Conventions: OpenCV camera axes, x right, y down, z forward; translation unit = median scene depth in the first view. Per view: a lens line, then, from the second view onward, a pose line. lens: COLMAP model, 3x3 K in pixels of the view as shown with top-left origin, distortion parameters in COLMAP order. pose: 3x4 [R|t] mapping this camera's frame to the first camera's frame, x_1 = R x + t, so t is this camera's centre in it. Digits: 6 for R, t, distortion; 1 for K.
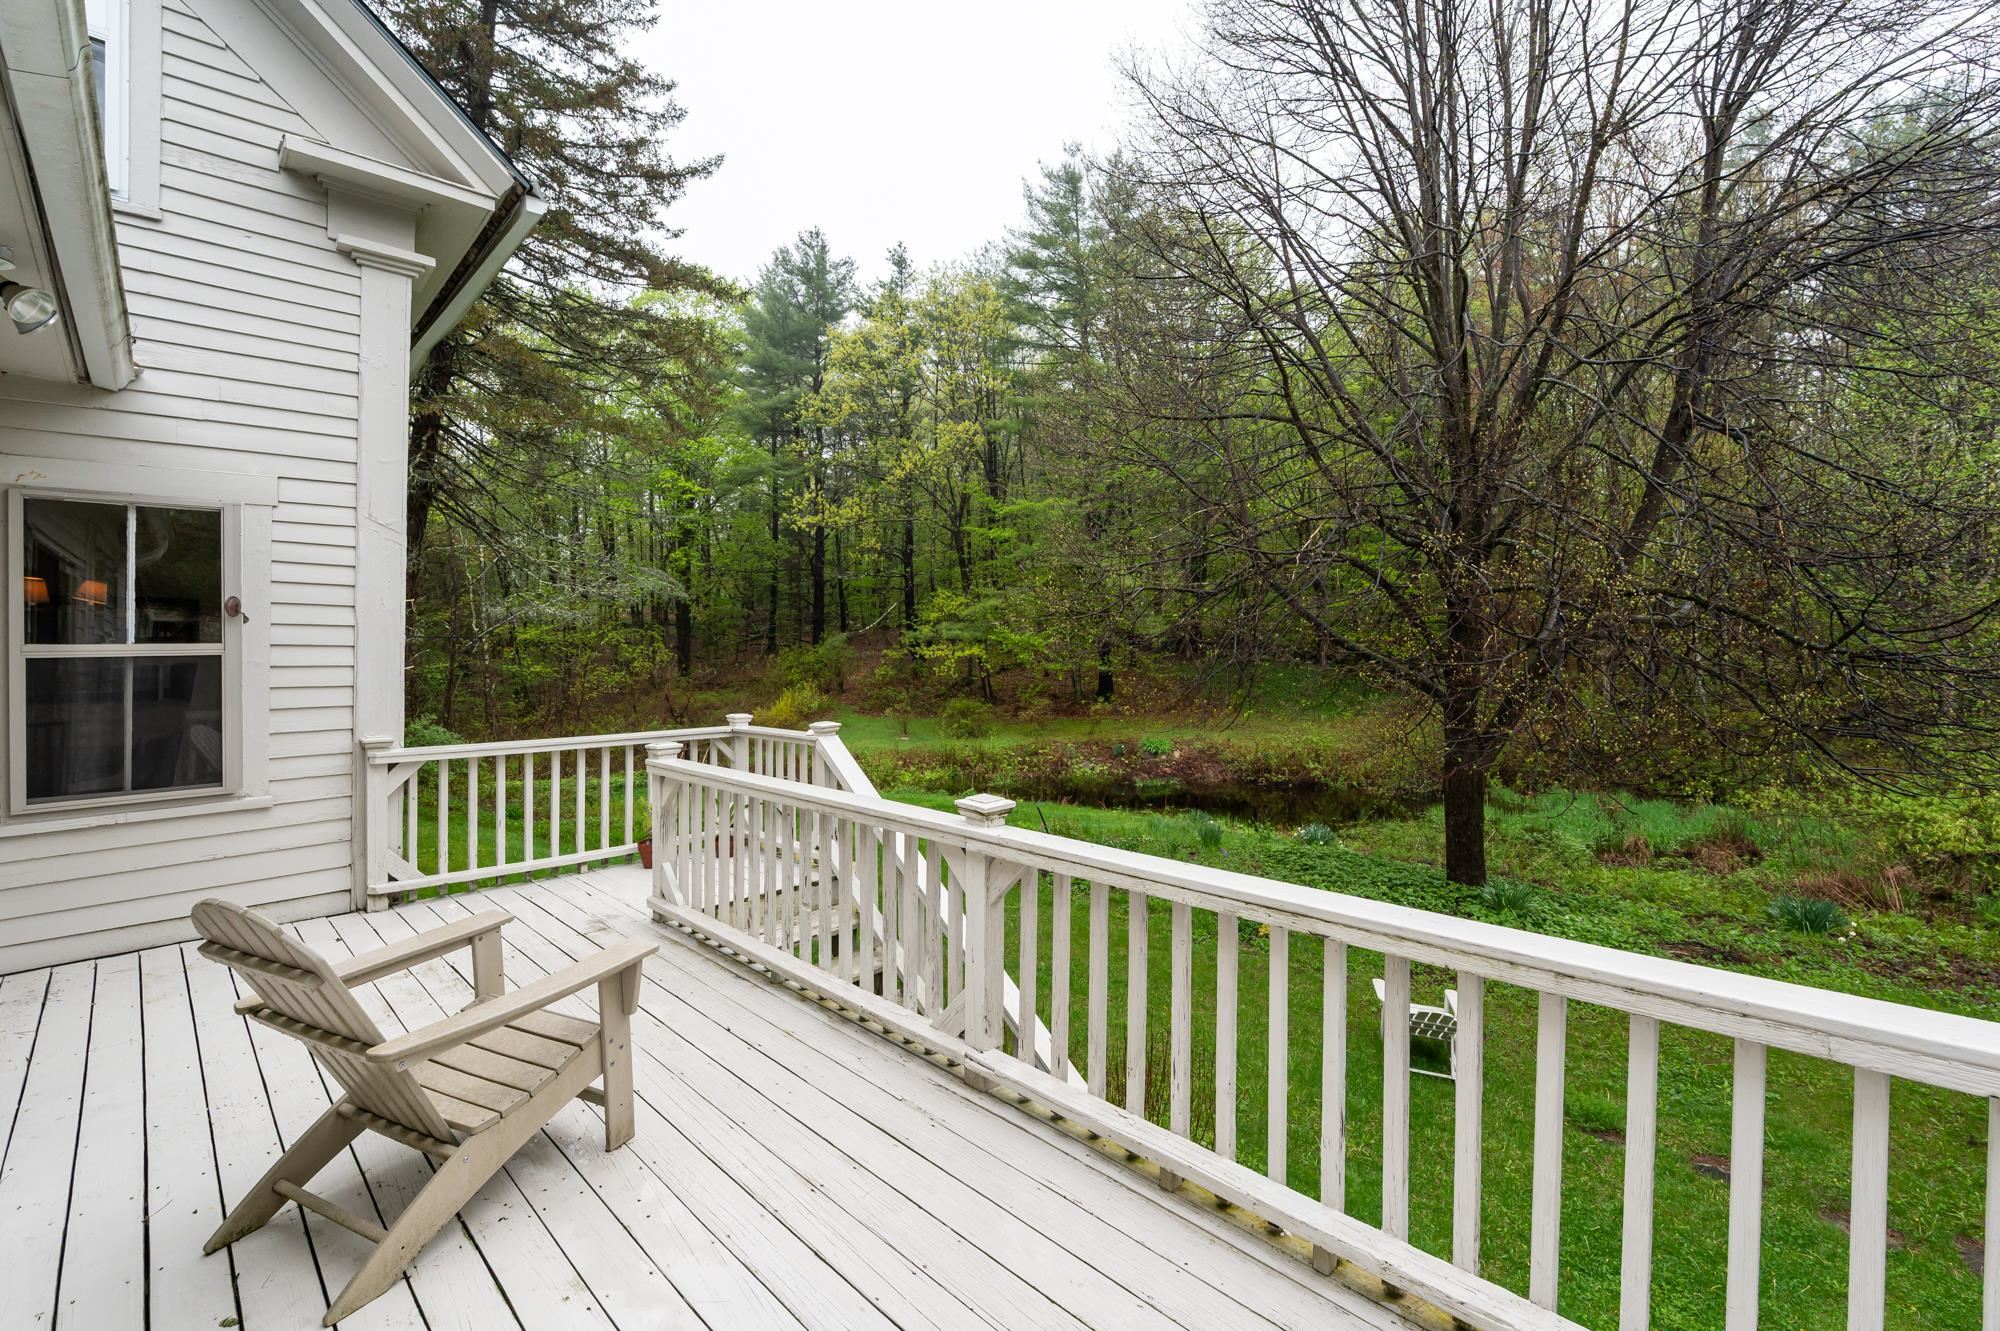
lens RADIAL K [[898.7, 0, 1006.4], [0, 898.7, 657.0], [0, 0, 1]] dist [0.000121, 0.000044]
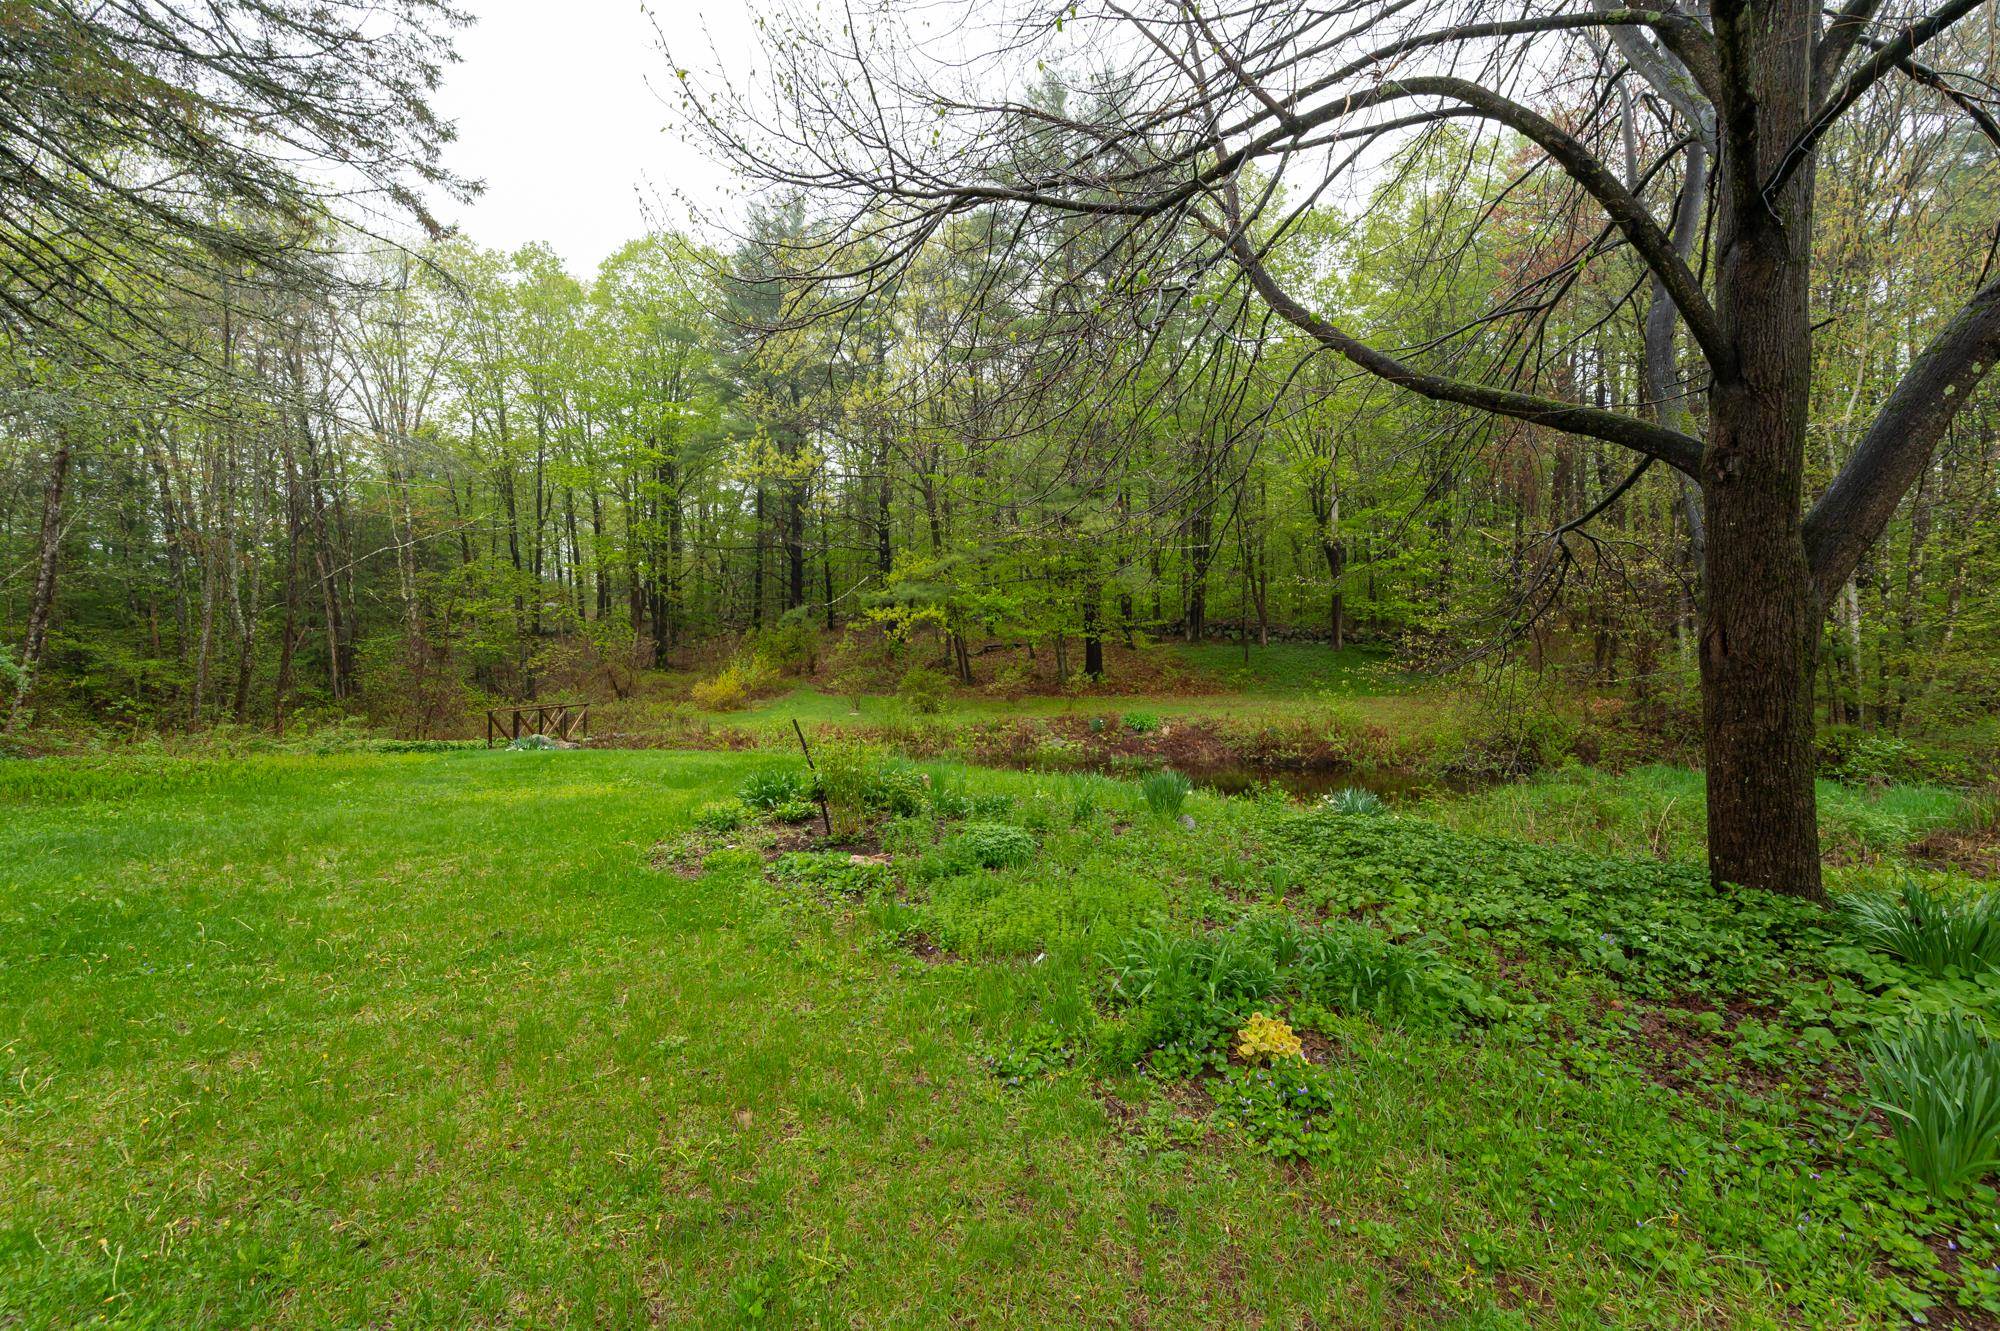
lens RADIAL K [[834.3, 0, 989.4], [0, 834.3, 661.1], [0, 0, 1]] dist [0.000046, 0.000005]
pose [[0.998782, 0.003863, -0.049184, 0.058074], [-0.004503, 0.999907, -0.012905, 0.049549], [0.049130, 0.013110, 0.998706, 0.194816]]
